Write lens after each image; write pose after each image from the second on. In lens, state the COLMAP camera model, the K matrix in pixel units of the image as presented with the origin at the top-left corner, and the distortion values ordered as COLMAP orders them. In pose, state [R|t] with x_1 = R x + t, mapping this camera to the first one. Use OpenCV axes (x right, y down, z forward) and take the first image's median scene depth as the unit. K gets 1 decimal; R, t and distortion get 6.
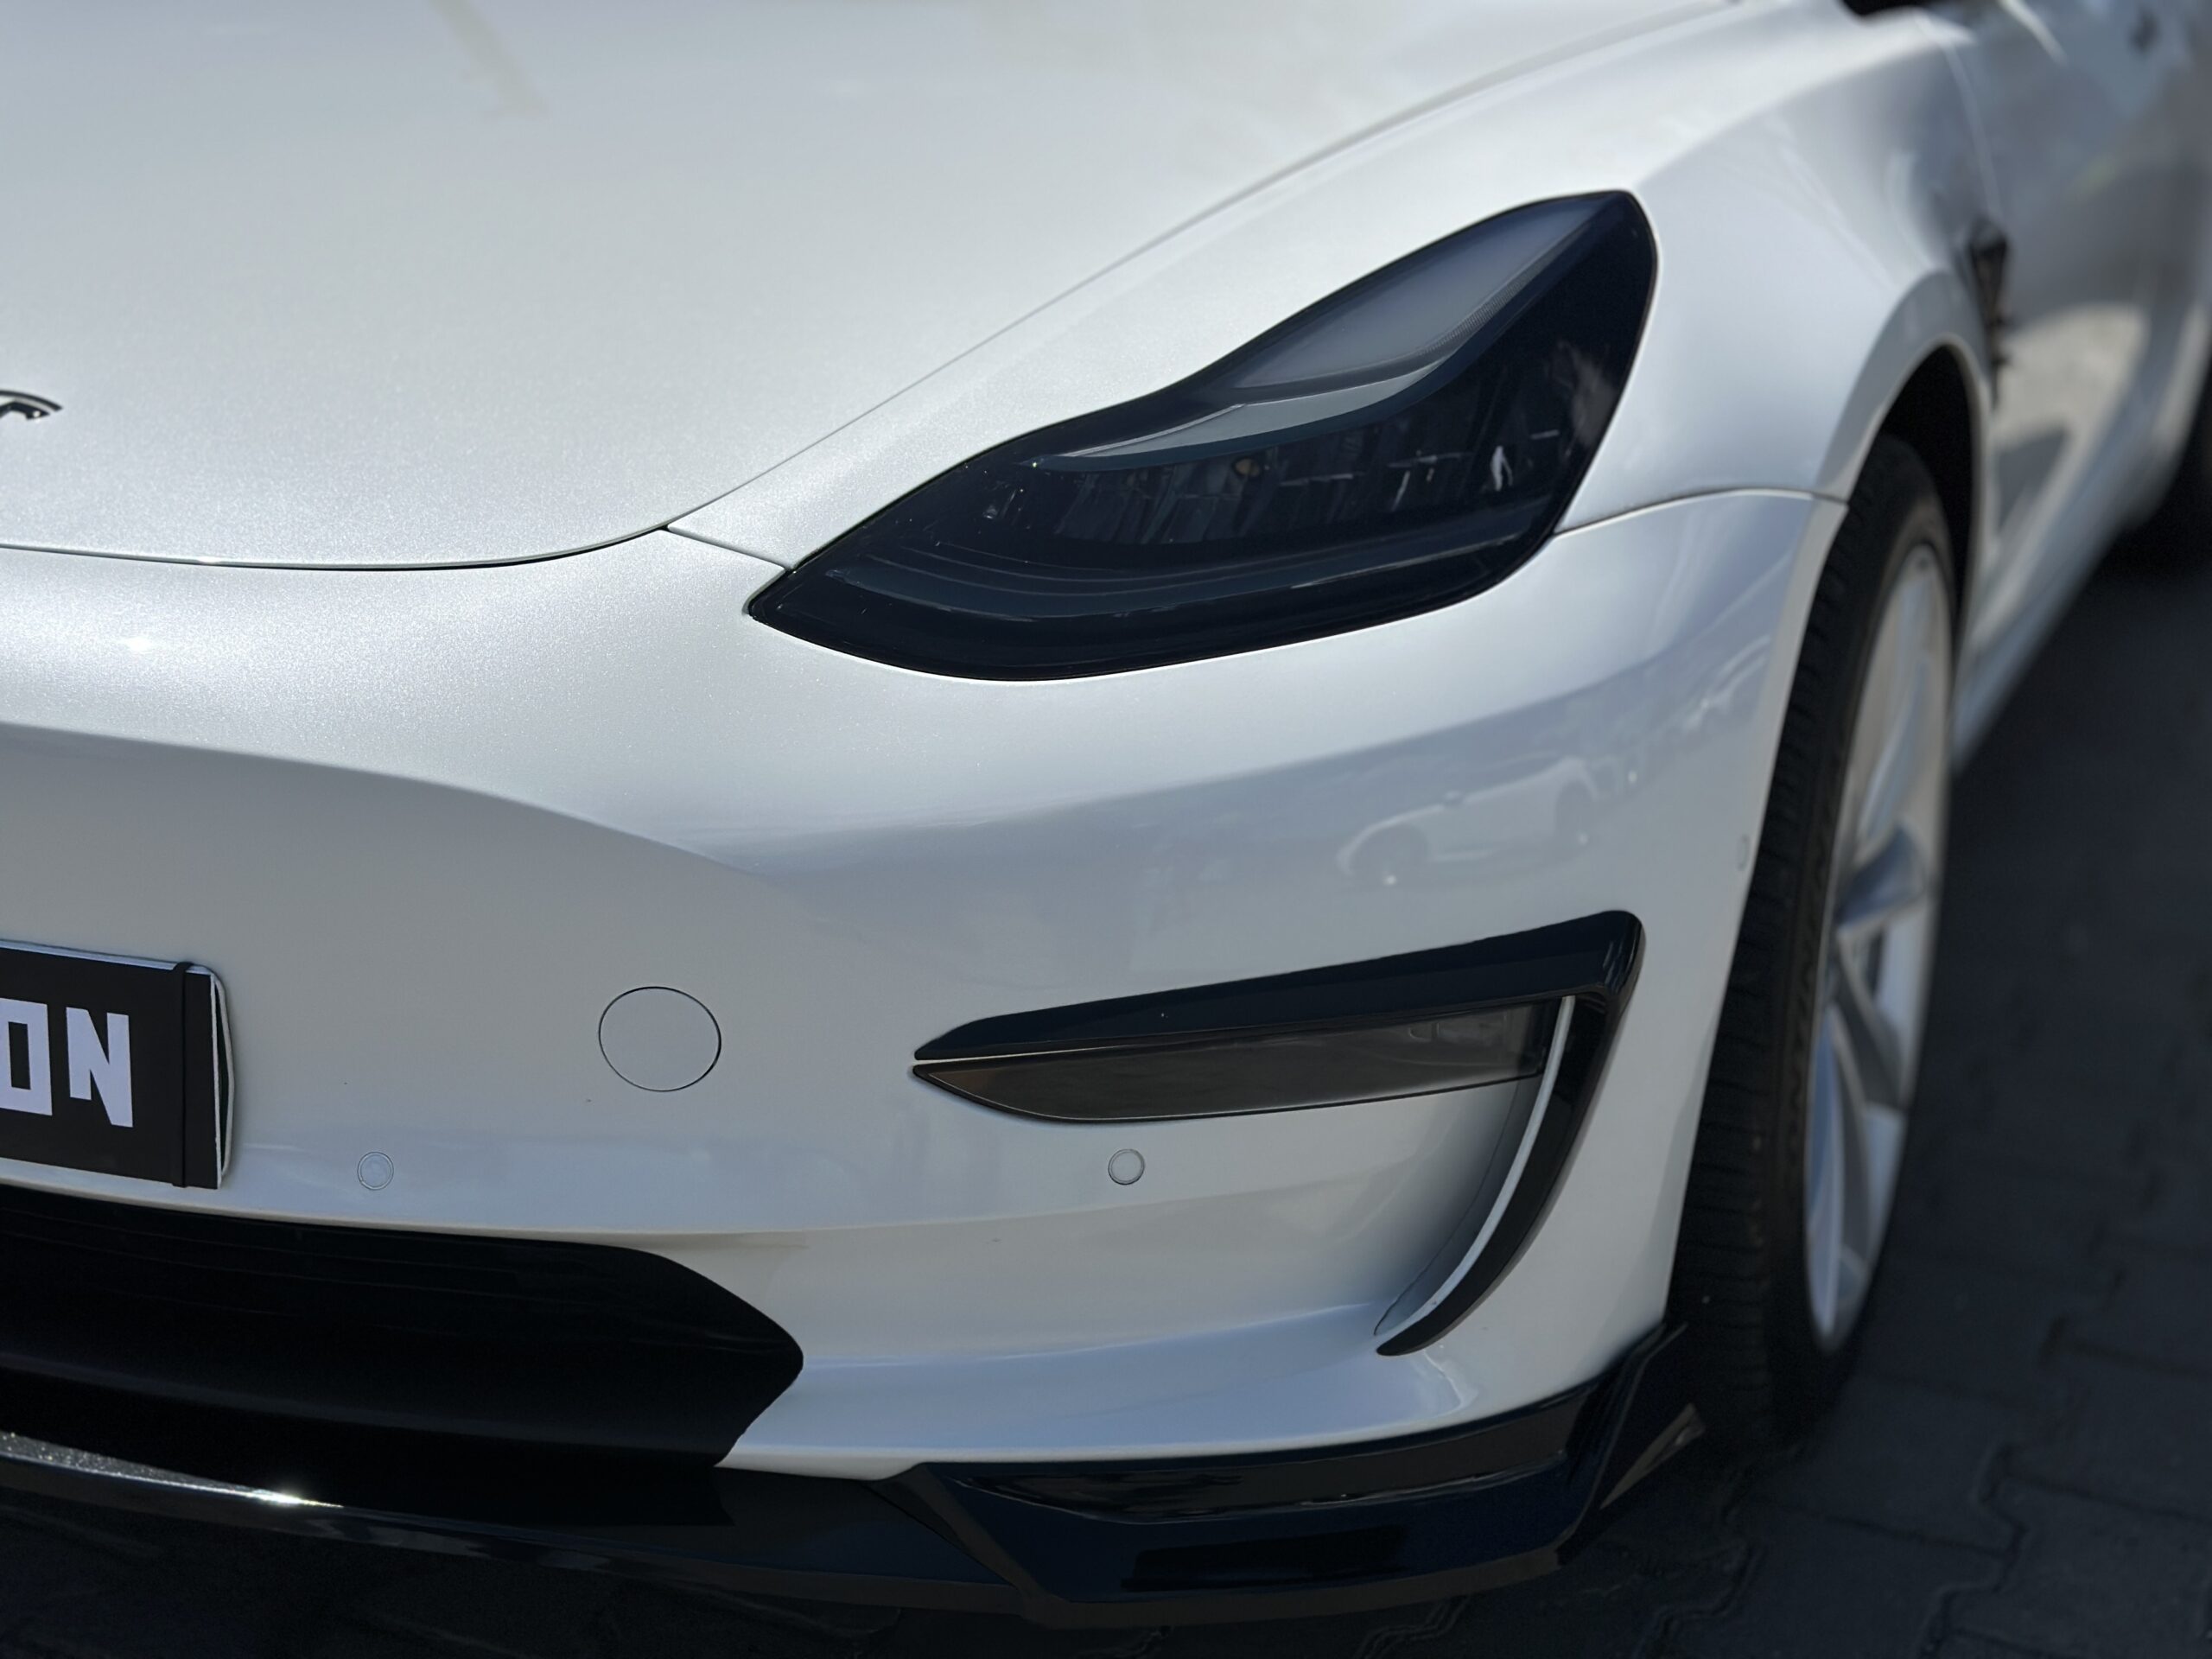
lens RADIAL K [[3072.0, 0, 1110.2], [0, 3072.0, 822.1], [0, 0, 1]] dist [0.127526, 0.000000]
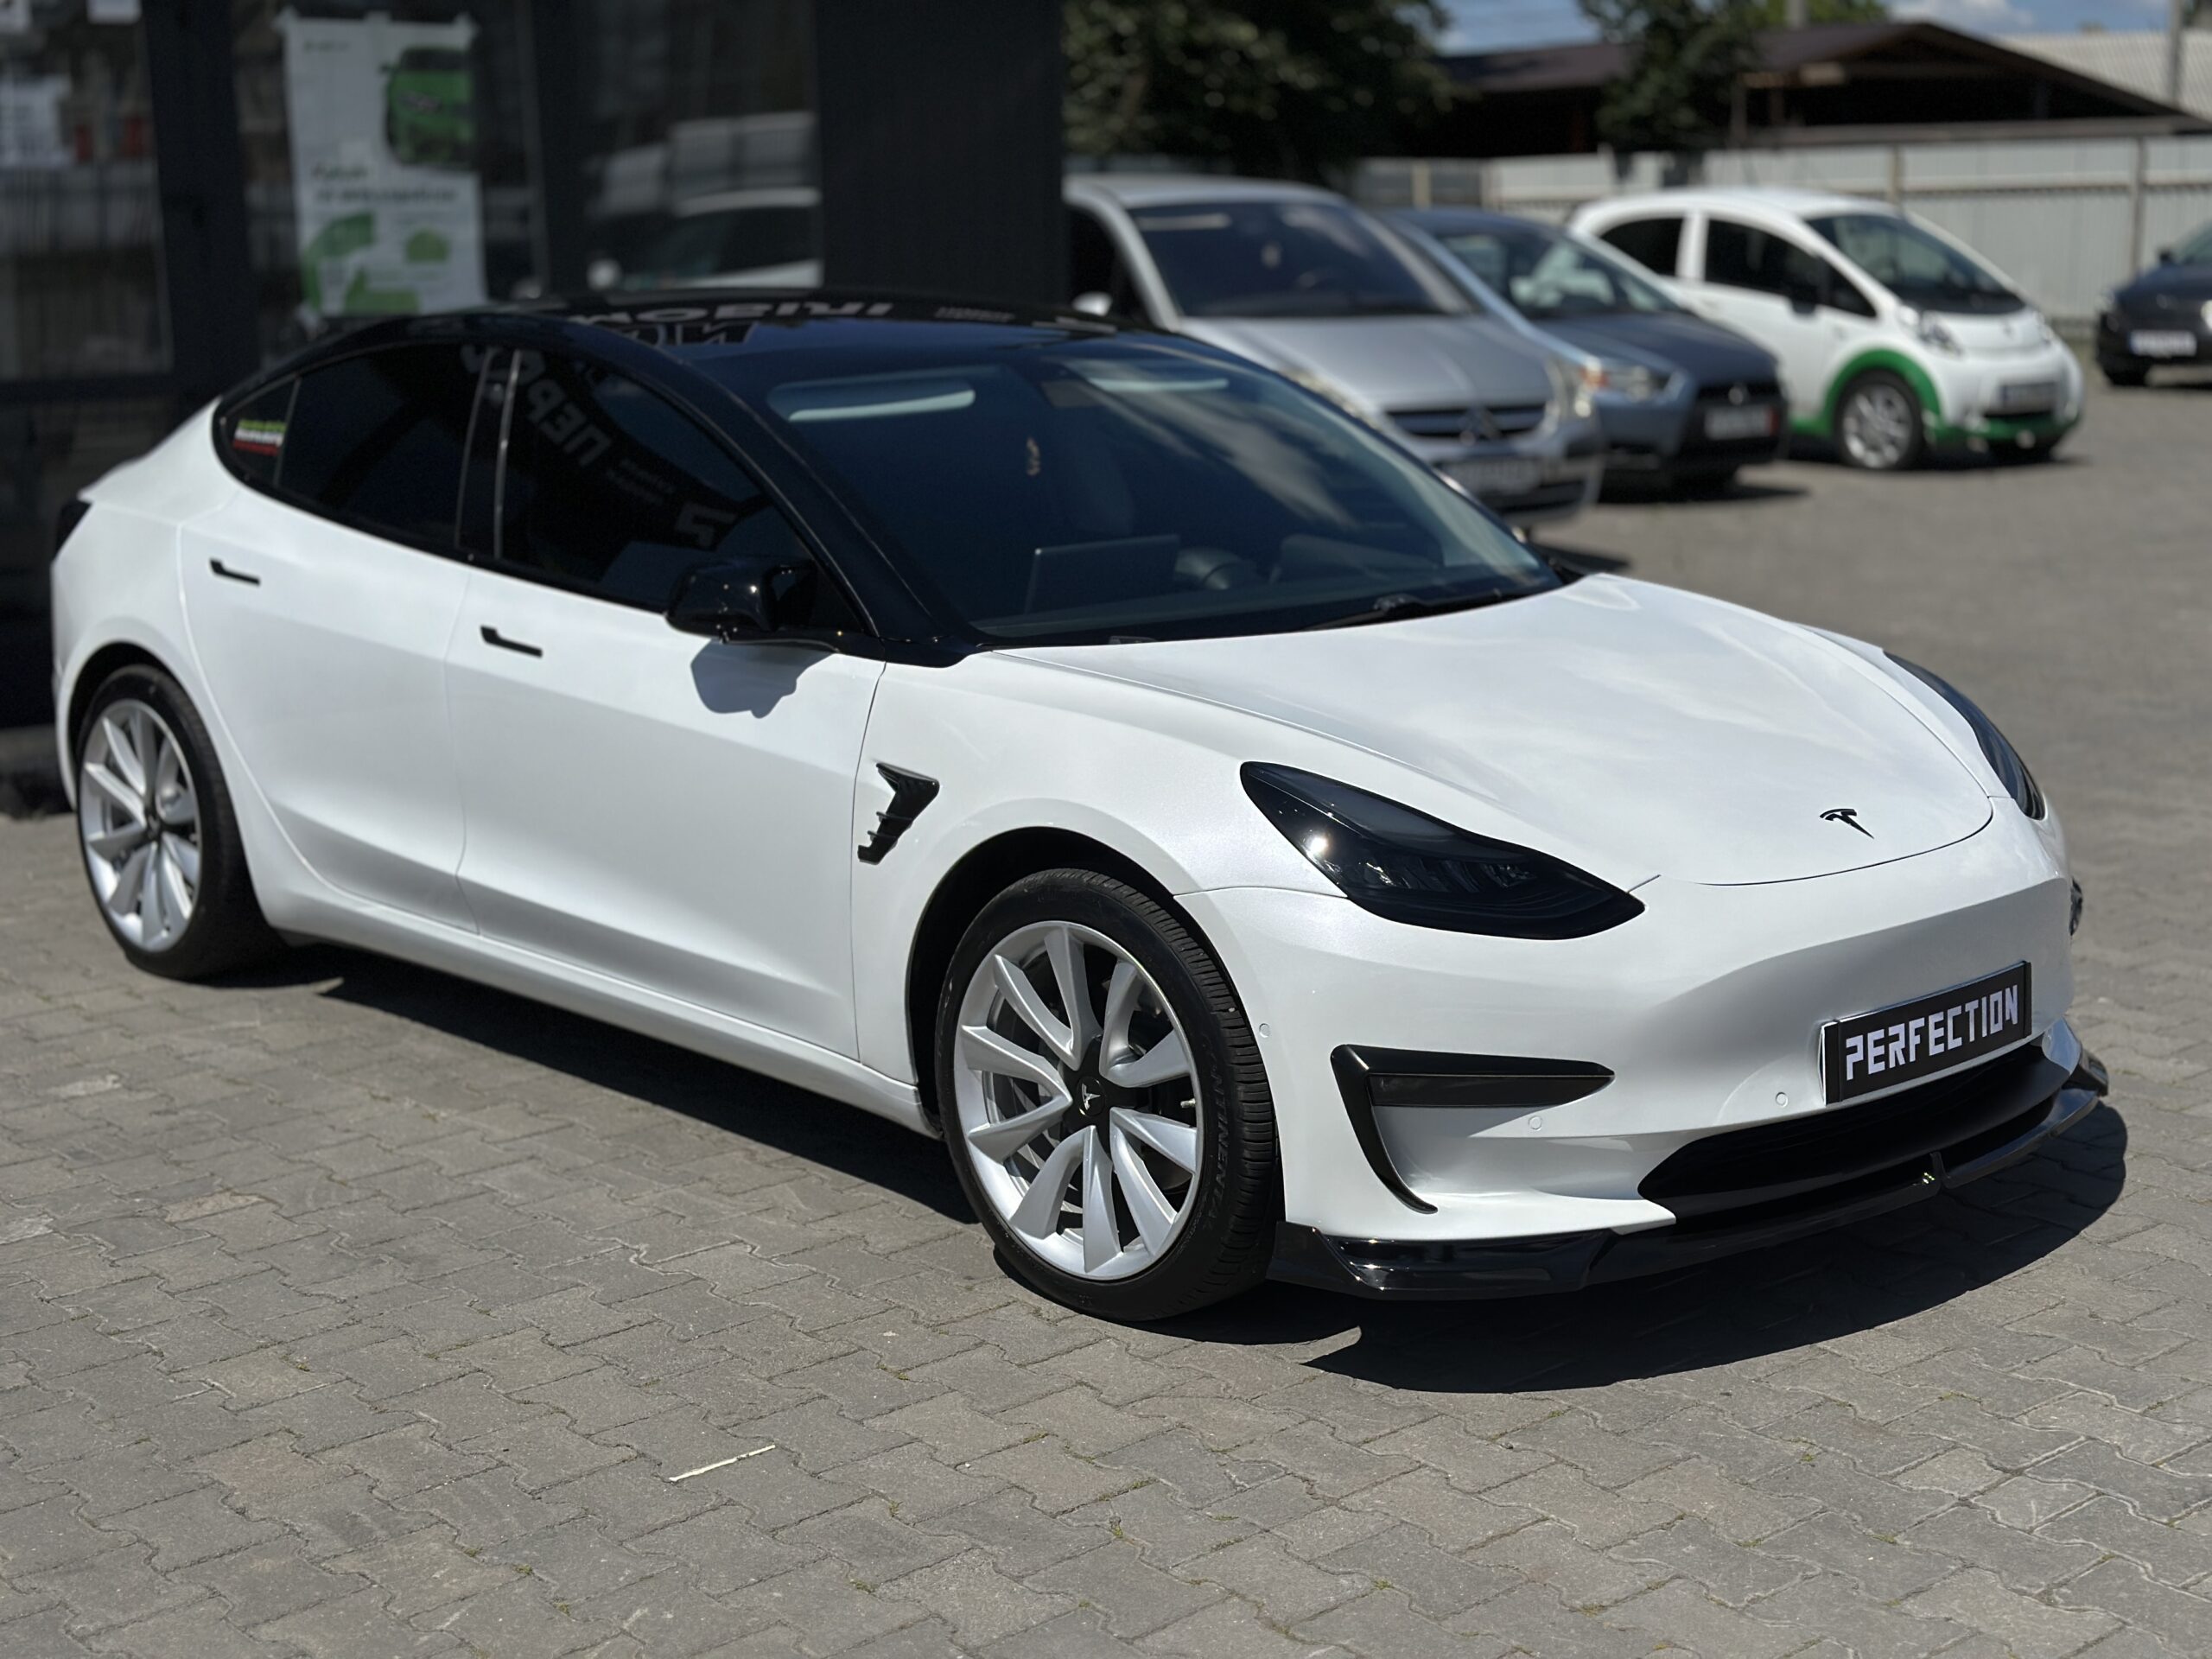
lens RADIAL K [[3072.0, 0, 1110.2], [0, 3072.0, 833.2], [0, 0, 1]] dist [0.127526, 0.000000]
pose [[0.406145, -0.198699, 0.891945, -3.253643], [0.283979, 0.955190, 0.083479, -0.564696], [-0.868563, 0.219389, 0.444372, 0.392284]]
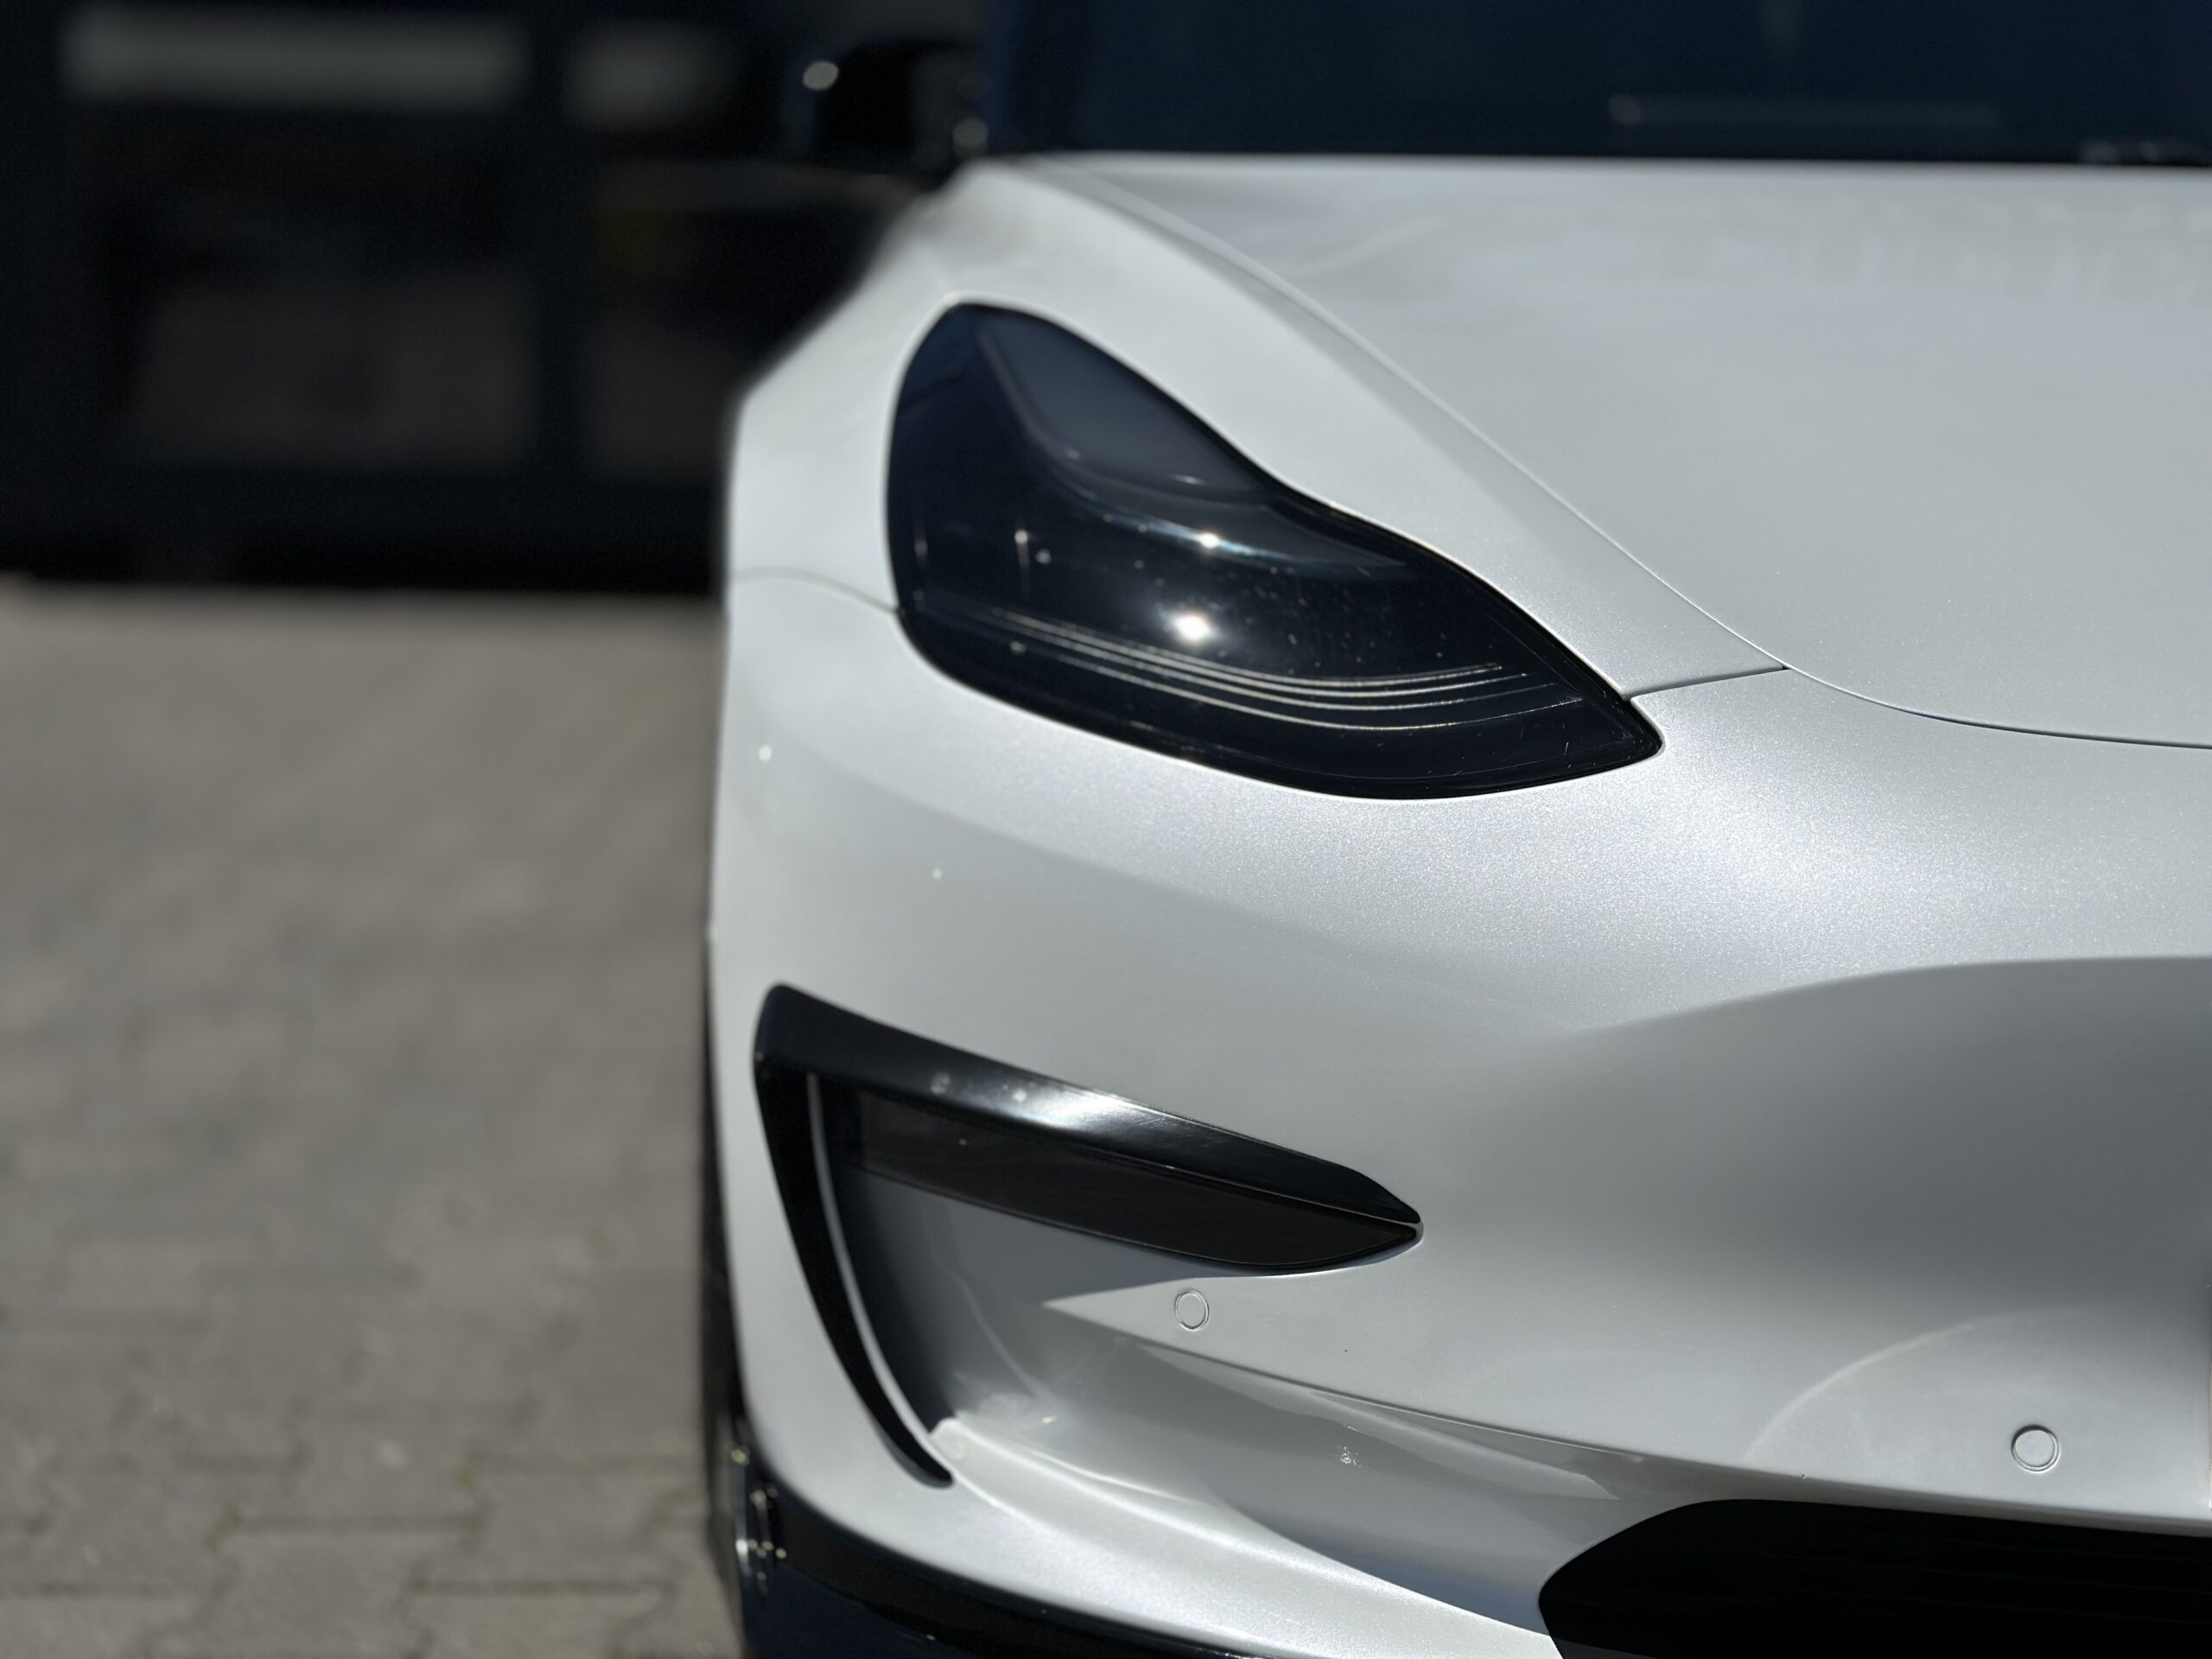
lens RADIAL K [[3072.0, 0, 1097.3], [0, 3072.0, 840.9], [0, 0, 1]] dist [0.127526, 0.000000]
pose [[0.899363, -0.072698, 0.431115, -1.191309], [0.119156, 0.989507, -0.081719, -0.064809], [-0.420651, 0.124865, 0.898589, 0.483319]]
